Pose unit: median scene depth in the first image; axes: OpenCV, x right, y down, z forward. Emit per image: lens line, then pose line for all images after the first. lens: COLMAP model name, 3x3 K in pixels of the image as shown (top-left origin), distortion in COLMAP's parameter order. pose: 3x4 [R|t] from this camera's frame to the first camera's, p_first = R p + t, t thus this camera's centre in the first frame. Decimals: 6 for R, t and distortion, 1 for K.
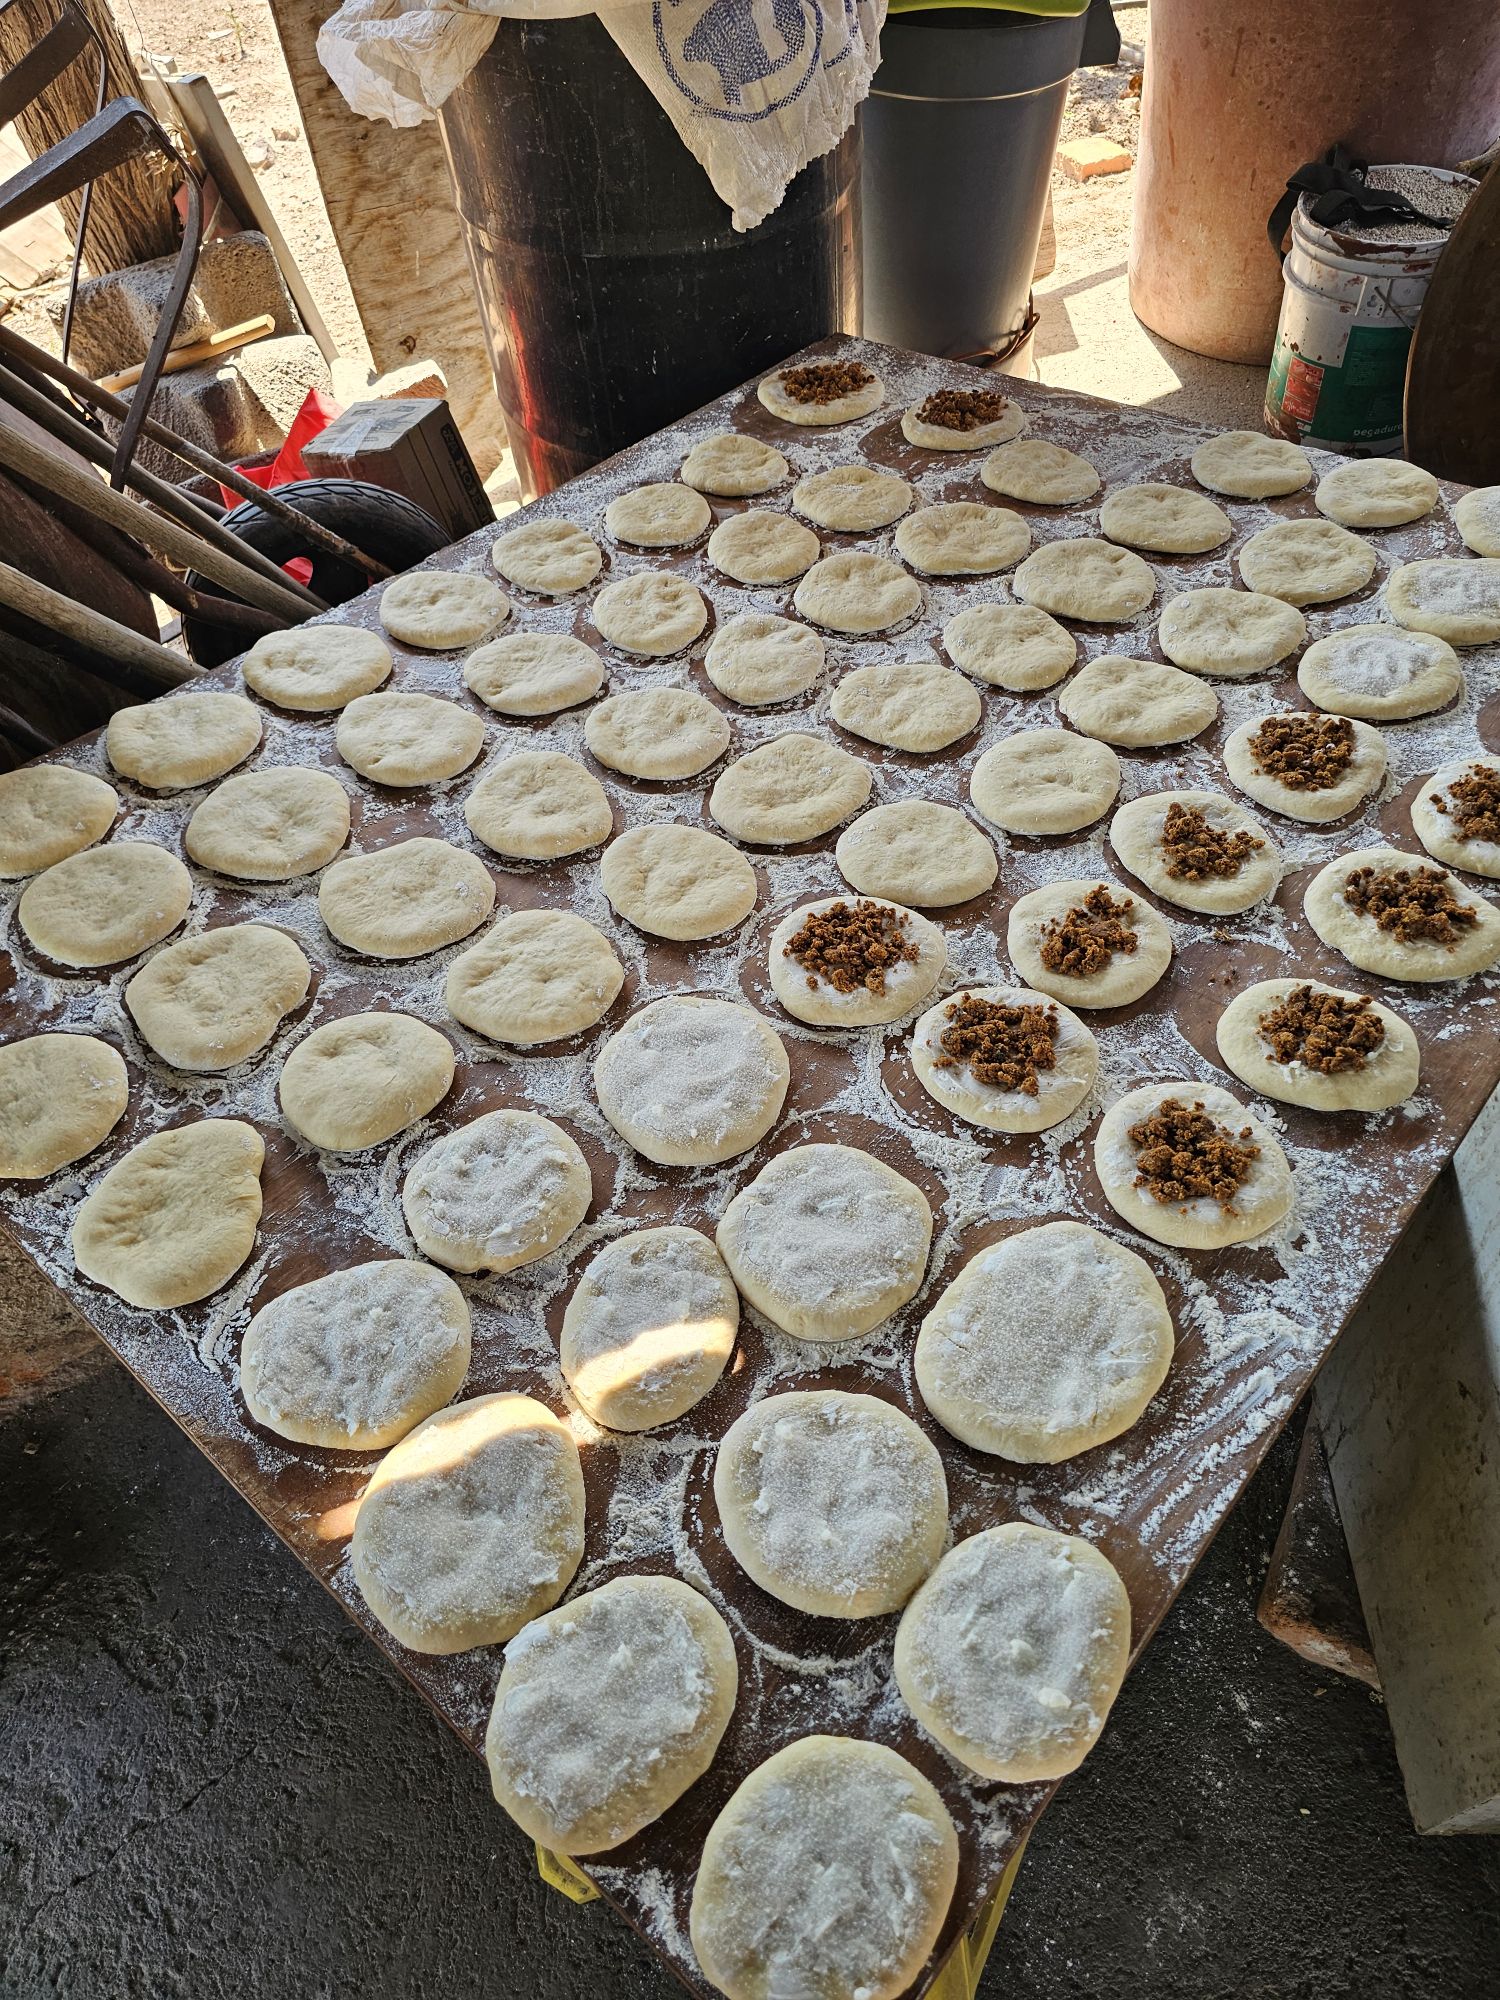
lens RADIAL K [[1342.3, 0, 750.0], [0, 1342.3, 1000.0], [0, 0, 1]] dist [0.065988, -0.063976]
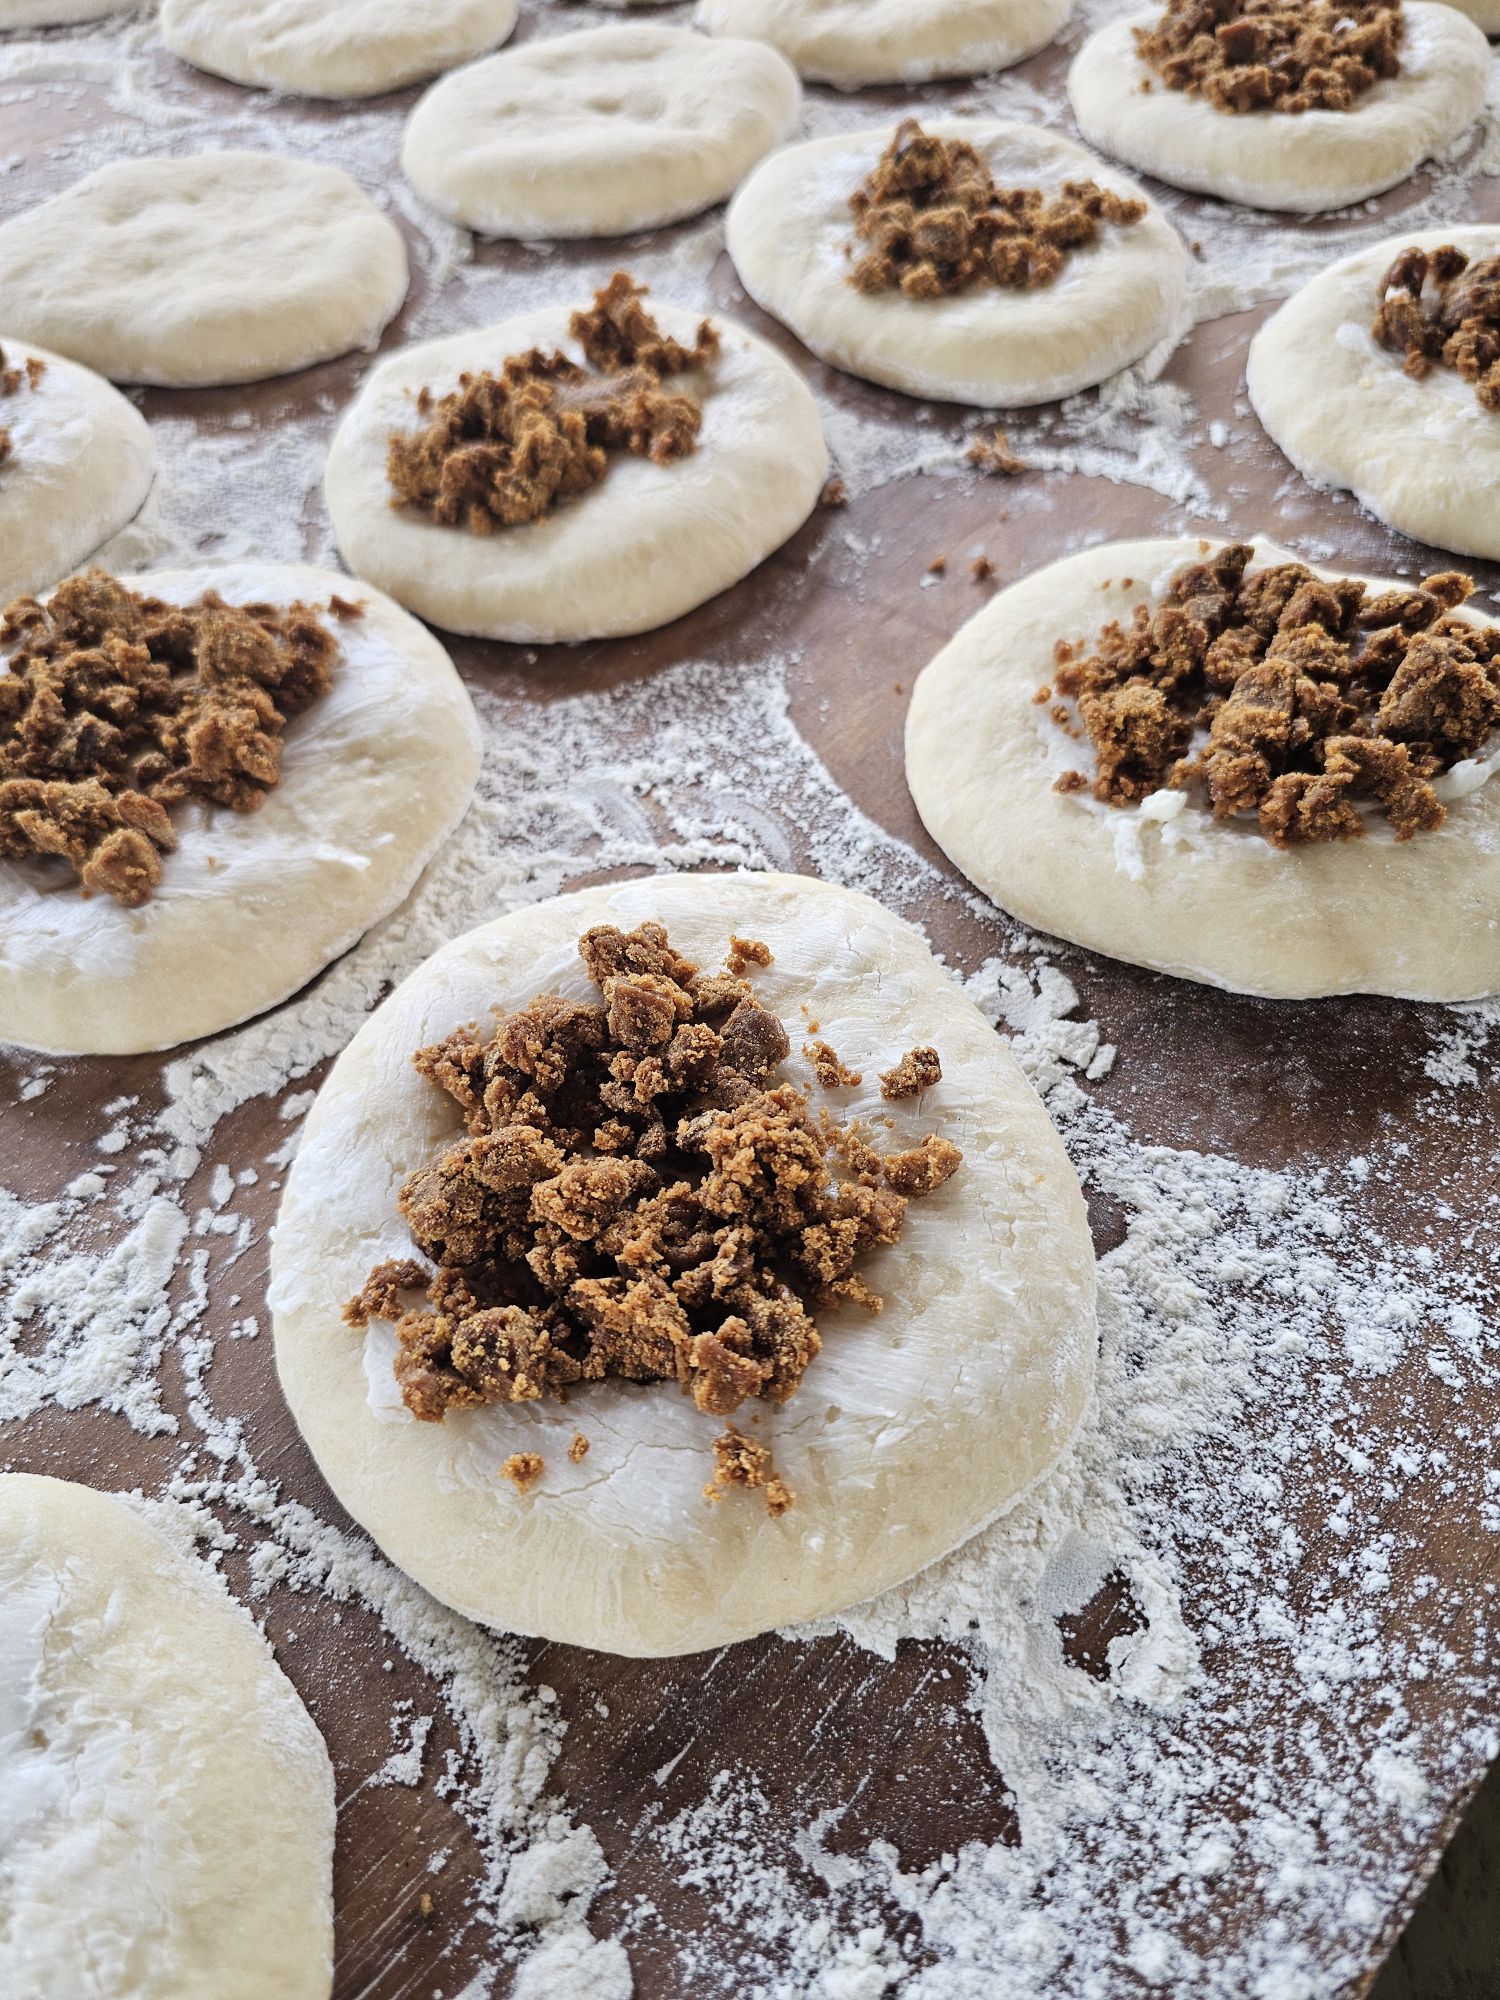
lens RADIAL K [[1420.7, 0, 760.6], [0, 1420.7, 1032.6], [0, 0, 1]] dist [0.002364, -0.023572]
pose [[0.998473, 0.031153, 0.045622, 0.306097], [-0.034451, 0.996707, 0.073400, 0.069156], [-0.043185, -0.074859, 0.996259, 0.713003]]
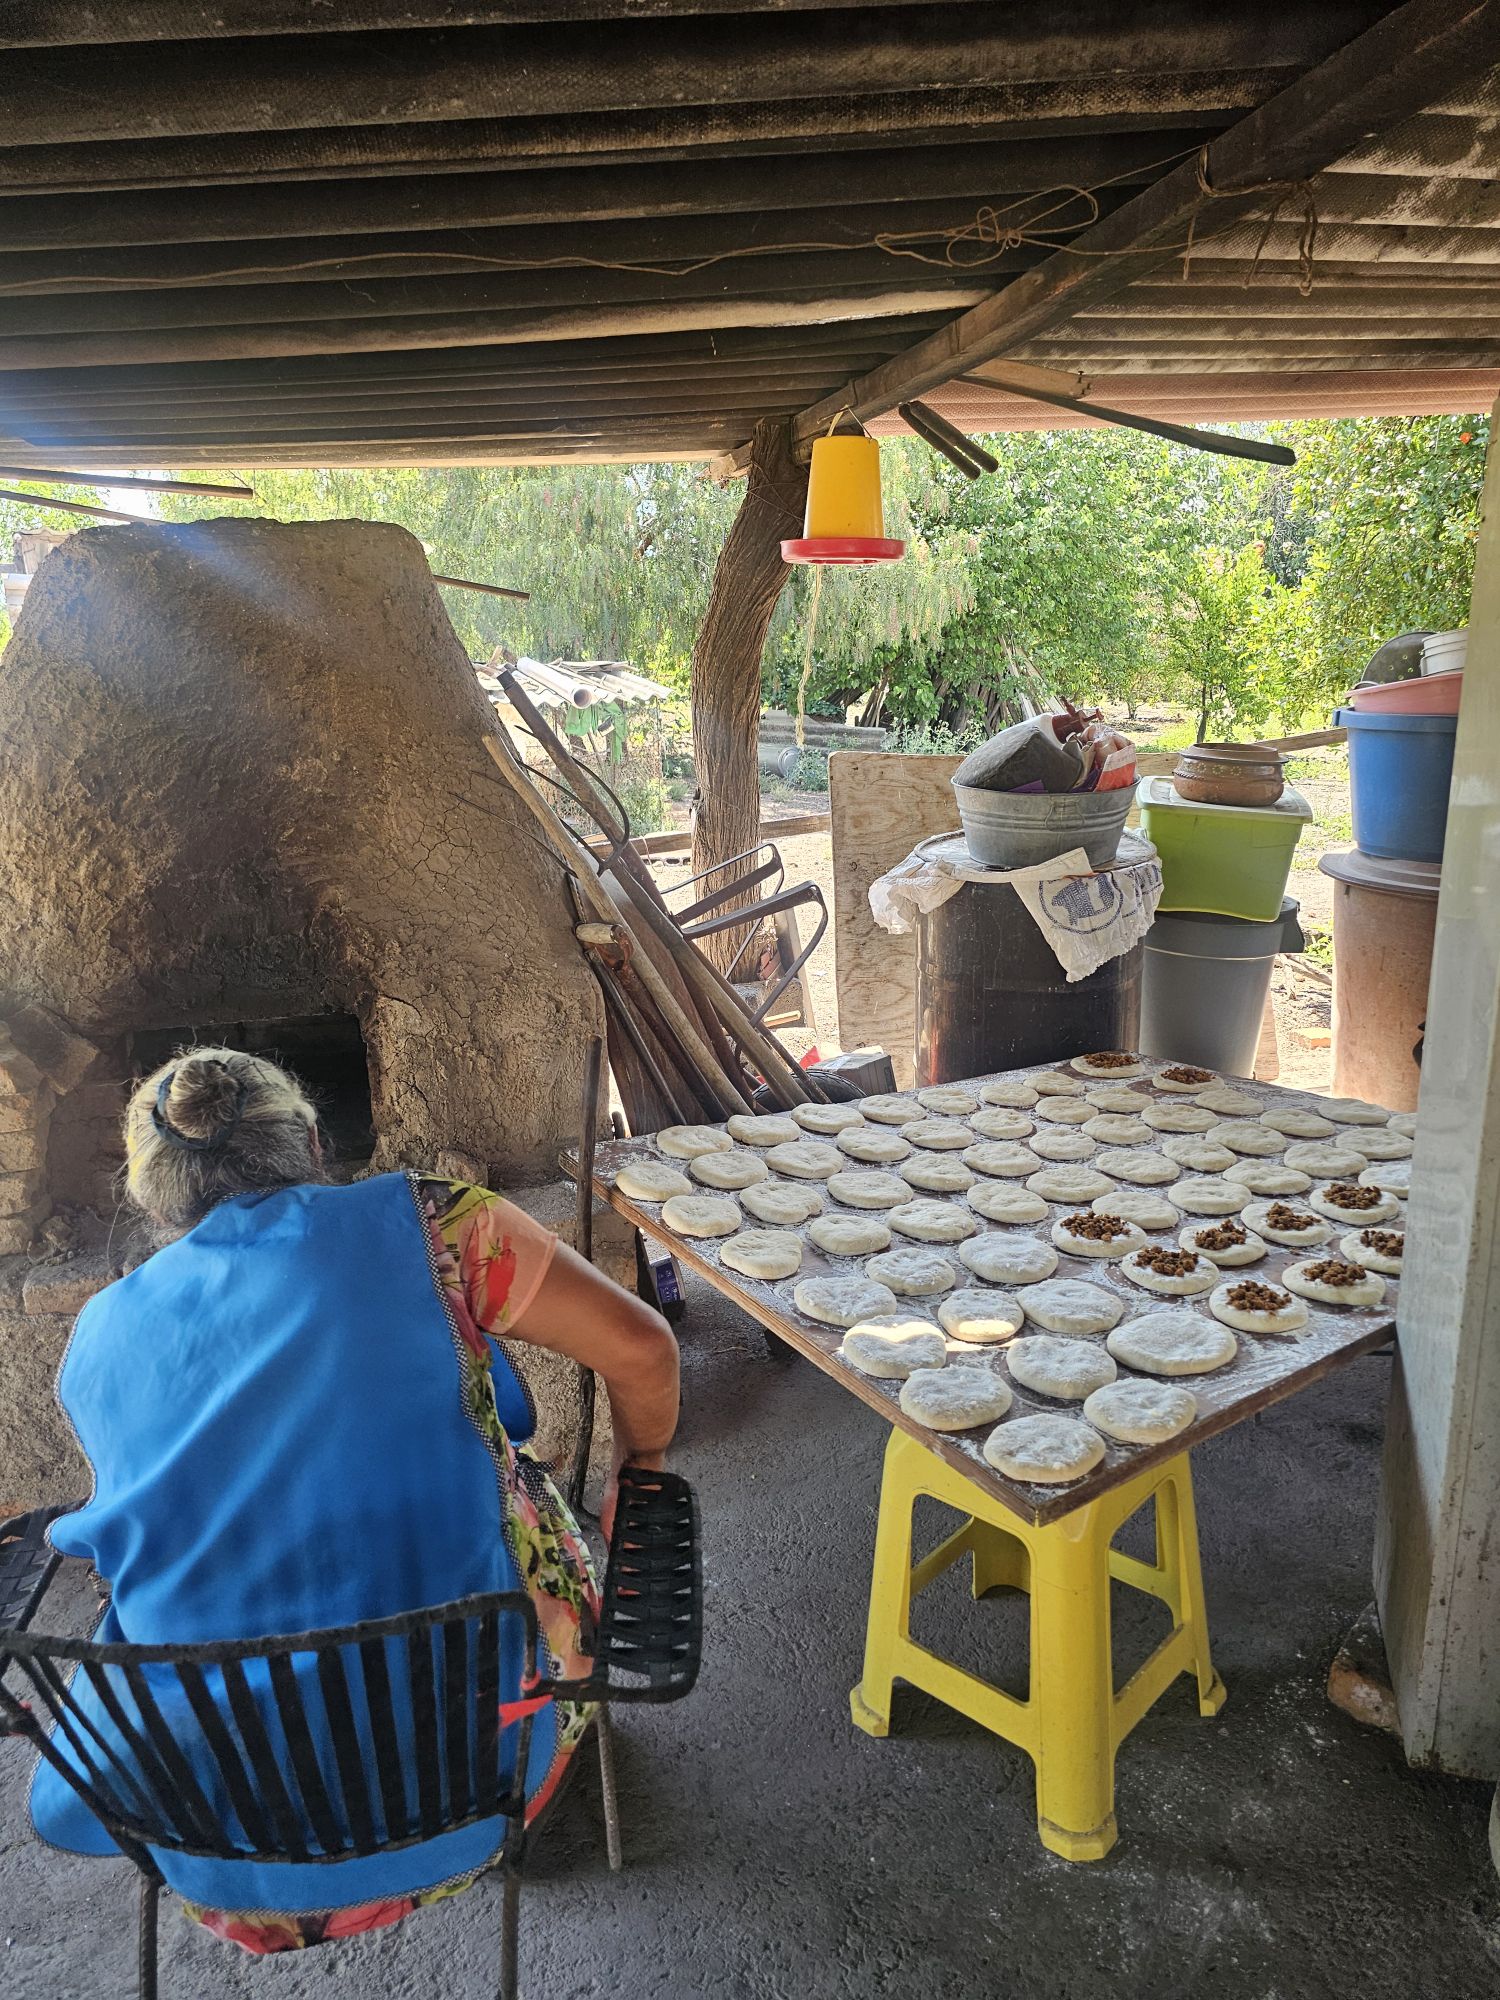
lens RADIAL K [[1342.3, 0, 750.0], [0, 1342.3, 1000.0], [0, 0, 1]] dist [0.065988, -0.063976]
pose [[0.963971, 0.115877, -0.239441, 0.024368], [-0.231497, 0.808828, -0.540561, 0.953749], [0.131028, 0.576515, 0.806512, -0.933165]]
